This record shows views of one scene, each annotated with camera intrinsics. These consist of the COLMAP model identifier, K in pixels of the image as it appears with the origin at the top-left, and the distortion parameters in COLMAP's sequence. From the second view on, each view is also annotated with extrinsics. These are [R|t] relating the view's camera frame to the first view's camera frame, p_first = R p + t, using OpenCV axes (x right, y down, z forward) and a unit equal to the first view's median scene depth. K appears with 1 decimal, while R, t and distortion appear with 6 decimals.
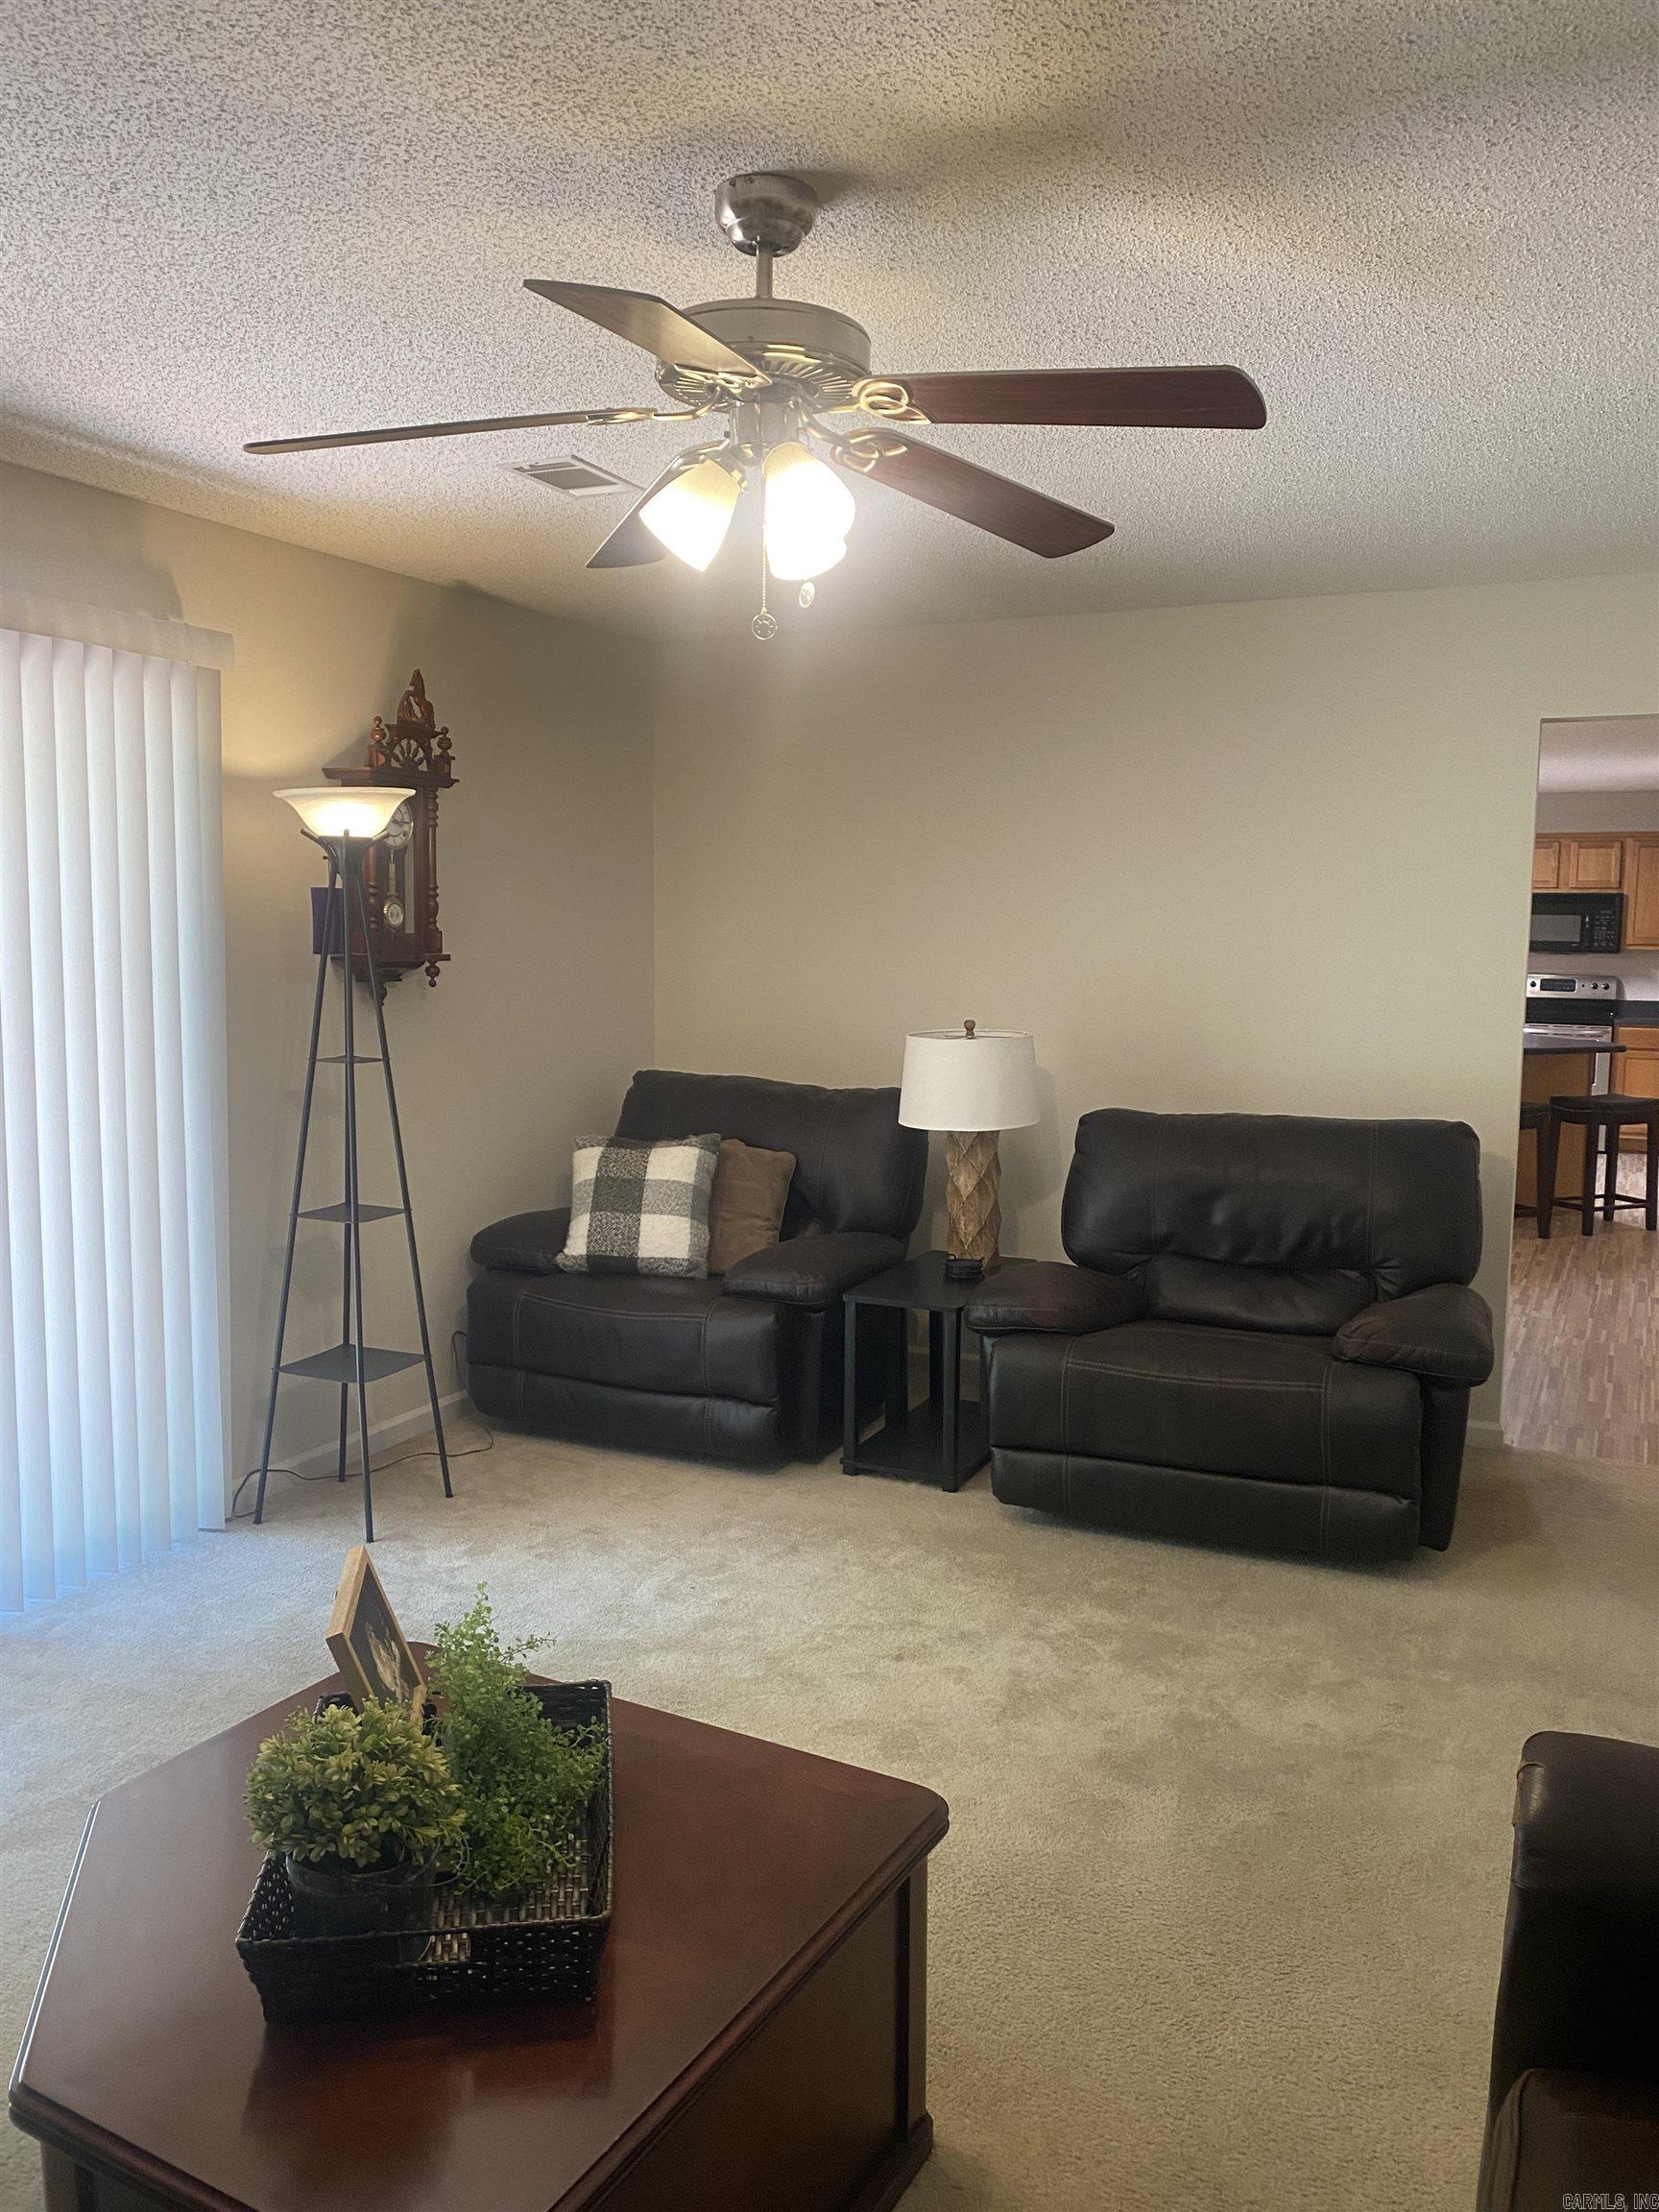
lens RADIAL K [[1680.5, 0, 841.2], [0, 1680.5, 1109.9], [0, 0, 1]] dist [0.024369, -0.037388]
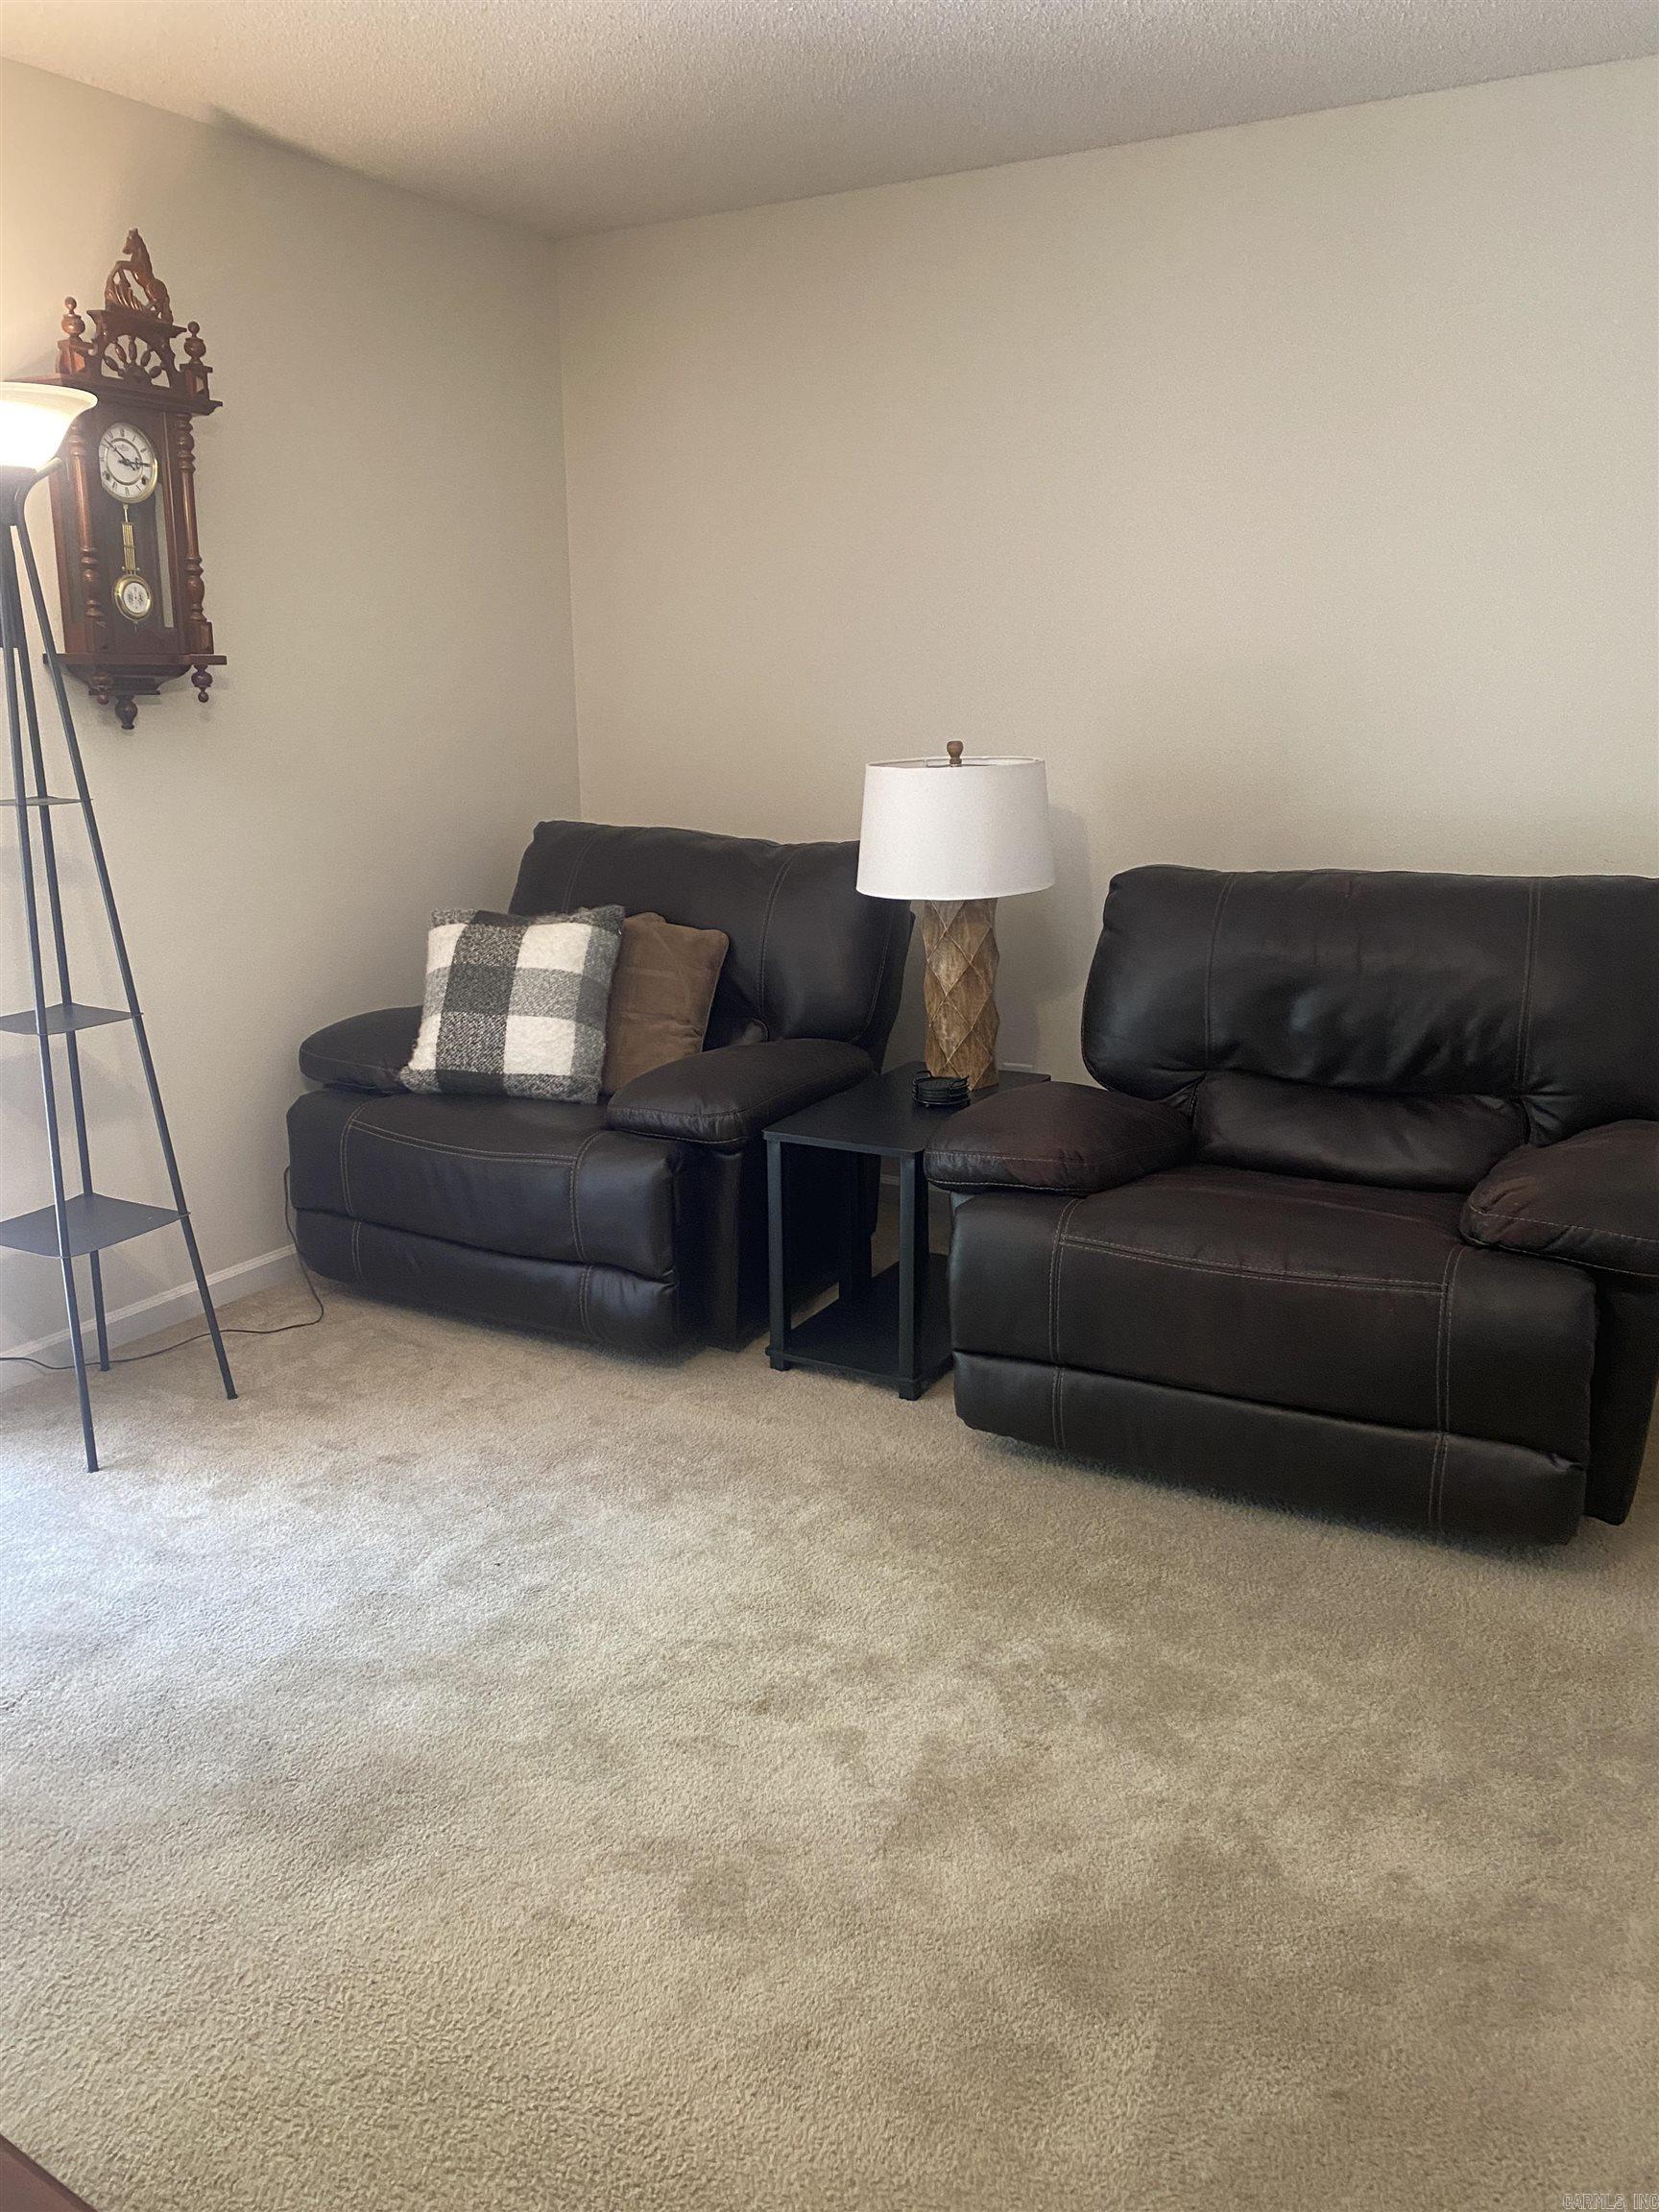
lens RADIAL K [[1680.5, 0, 822.0], [0, 1680.5, 1092.8], [0, 0, 1]] dist [0.024369, -0.037388]
pose [[0.996837, 0.002956, -0.079417, 0.087211], [0.007006, 0.992147, 0.124877, 0.005117], [0.079163, -0.125038, 0.988989, 0.306861]]
